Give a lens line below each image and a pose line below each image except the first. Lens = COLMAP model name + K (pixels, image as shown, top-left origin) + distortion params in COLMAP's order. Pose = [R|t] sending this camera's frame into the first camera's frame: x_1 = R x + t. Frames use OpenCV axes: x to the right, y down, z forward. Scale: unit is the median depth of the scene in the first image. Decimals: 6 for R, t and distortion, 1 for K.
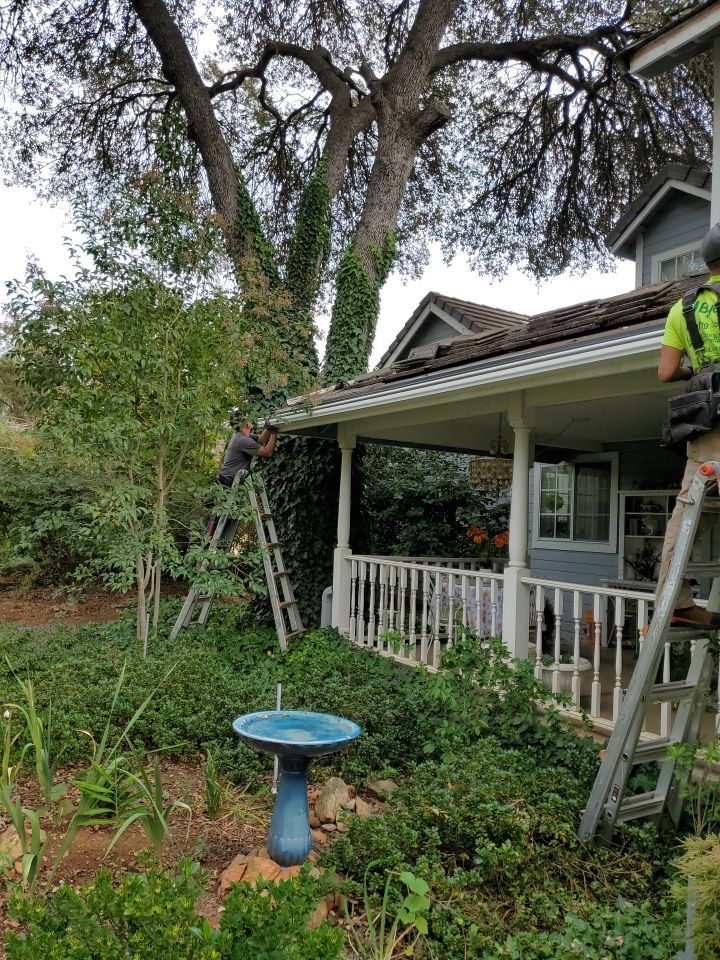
lens RADIAL K [[684.6, 0, 360.0], [0, 684.6, 480.0], [0, 0, 1]] dist [0.025122, -0.001292]
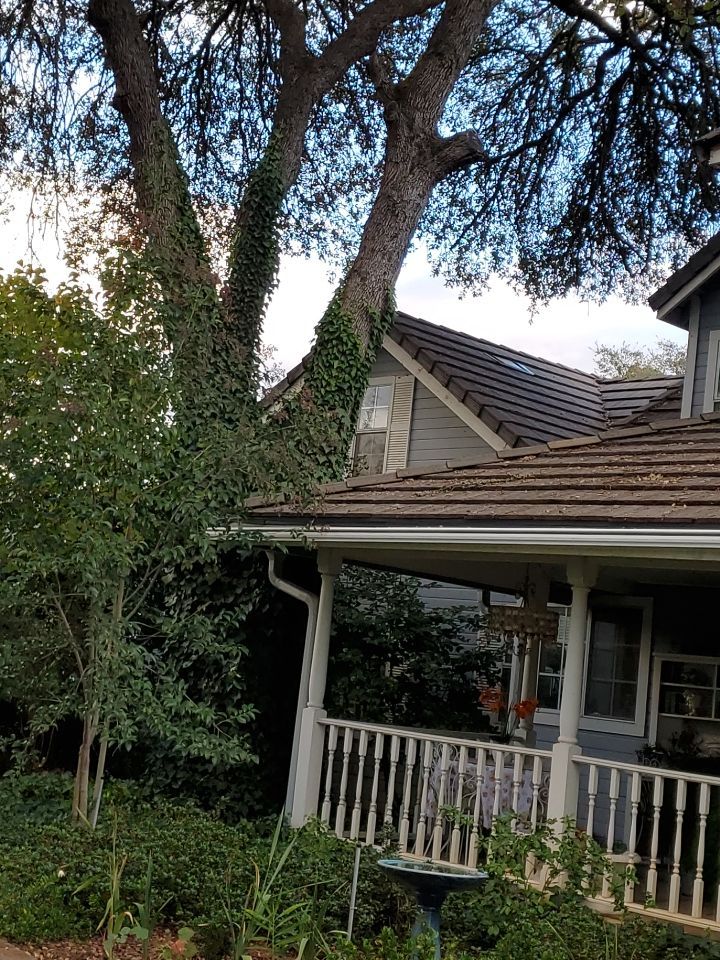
lens RADIAL K [[1562.8, 0, 307.2], [0, 1562.8, 461.5], [0, 0, 1]] dist [0.289770, -0.871572]
pose [[0.977486, 0.089794, 0.190941, -0.307171], [-0.079307, 0.994927, -0.061888, -0.048810], [-0.195530, 0.045352, 0.979649, -0.565131]]
